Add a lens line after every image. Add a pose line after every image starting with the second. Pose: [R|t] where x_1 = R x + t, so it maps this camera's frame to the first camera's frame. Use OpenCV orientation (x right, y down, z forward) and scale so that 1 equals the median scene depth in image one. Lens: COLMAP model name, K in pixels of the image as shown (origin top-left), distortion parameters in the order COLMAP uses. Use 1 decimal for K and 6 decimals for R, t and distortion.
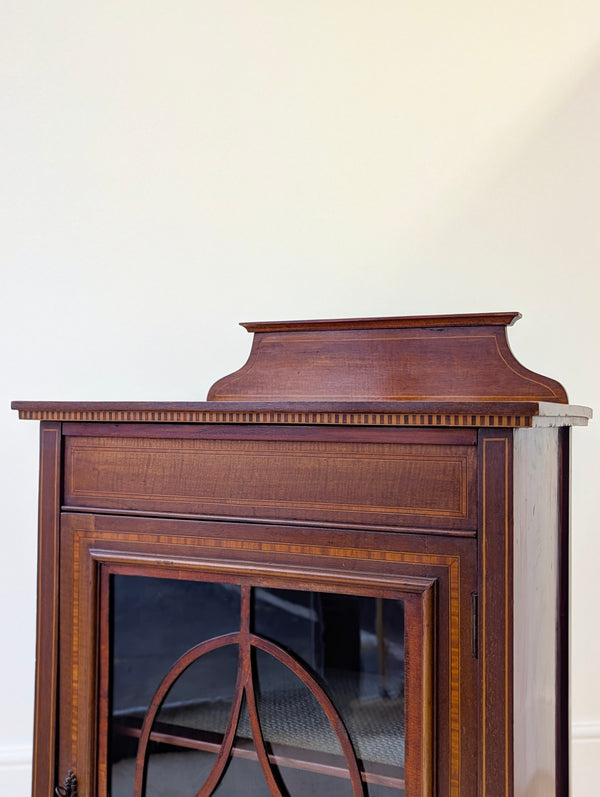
lens RADIAL K [[849.5, 0, 316.3], [0, 849.5, 402.0], [0, 0, 1]] dist [0.040530, 0.000000]
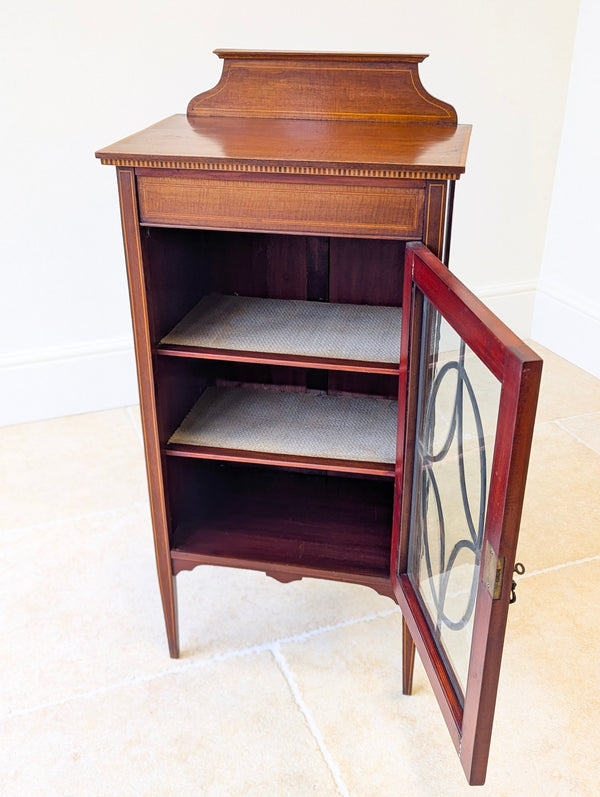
lens RADIAL K [[849.5, 0, 303.5], [0, 849.5, 392.3], [0, 0, 1]] dist [0.040530, 0.000000]
pose [[0.976935, -0.105979, 0.185382, -0.333408], [0.008704, 0.887193, 0.461317, -0.307251], [-0.213360, -0.449063, 0.867652, -0.497307]]
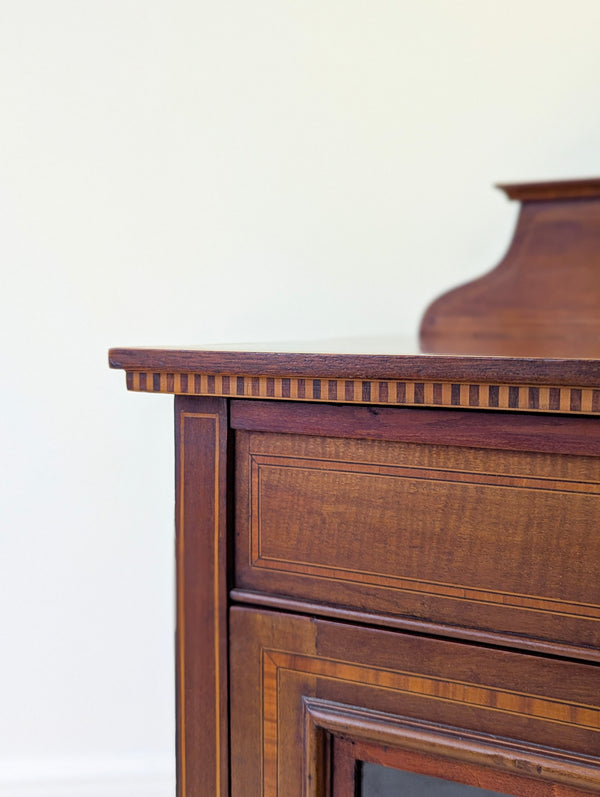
lens RADIAL K [[849.5, 0, 313.1], [0, 849.5, 409.7], [0, 0, 1]] dist [0.040530, 0.000000]
pose [[0.999234, 0.001048, -0.039115, -0.245066], [0.003510, 0.993211, 0.116272, -0.020325], [0.038971, -0.116320, 0.992447, 0.593923]]
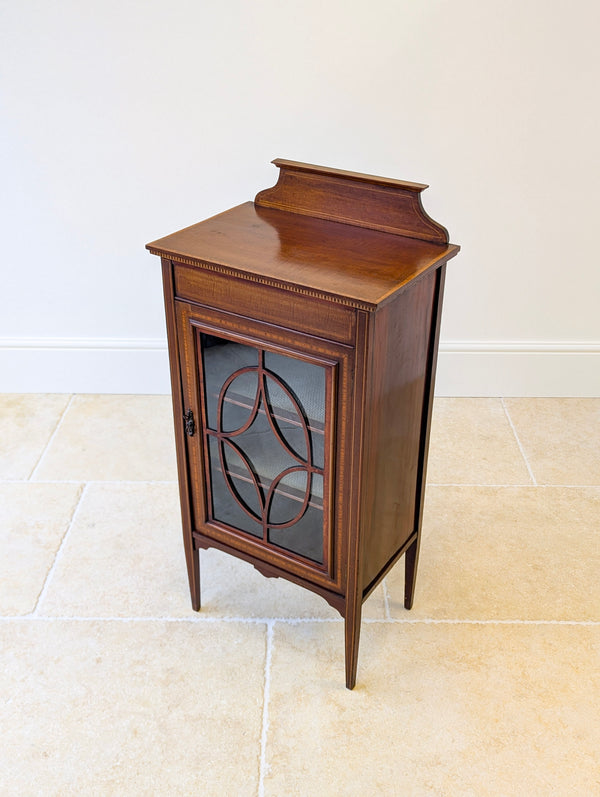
lens RADIAL K [[849.5, 0, 308.8], [0, 849.5, 394.2], [0, 0, 1]] dist [0.040530, 0.000000]
pose [[0.989094, 0.073092, -0.127870, 0.298390], [0.001768, 0.862220, 0.506531, -0.717954], [0.147276, -0.501233, 0.852687, -0.811266]]
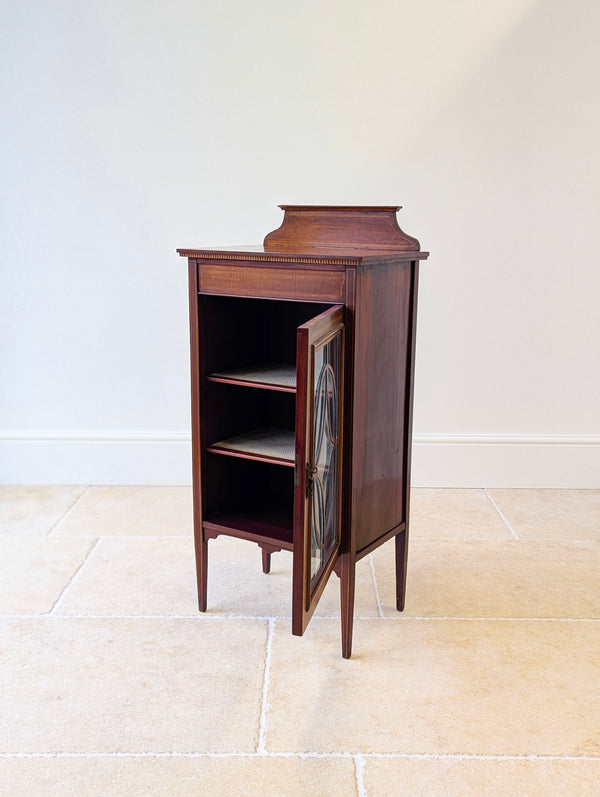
lens RADIAL K [[849.5, 0, 315.4], [0, 849.5, 400.9], [0, 0, 1]] dist [0.040530, 0.000000]
pose [[0.990555, 0.033201, -0.133037, 0.386692], [-0.001100, 0.972136, 0.234415, -0.154362], [0.137113, -0.232055, 0.962991, -1.437901]]
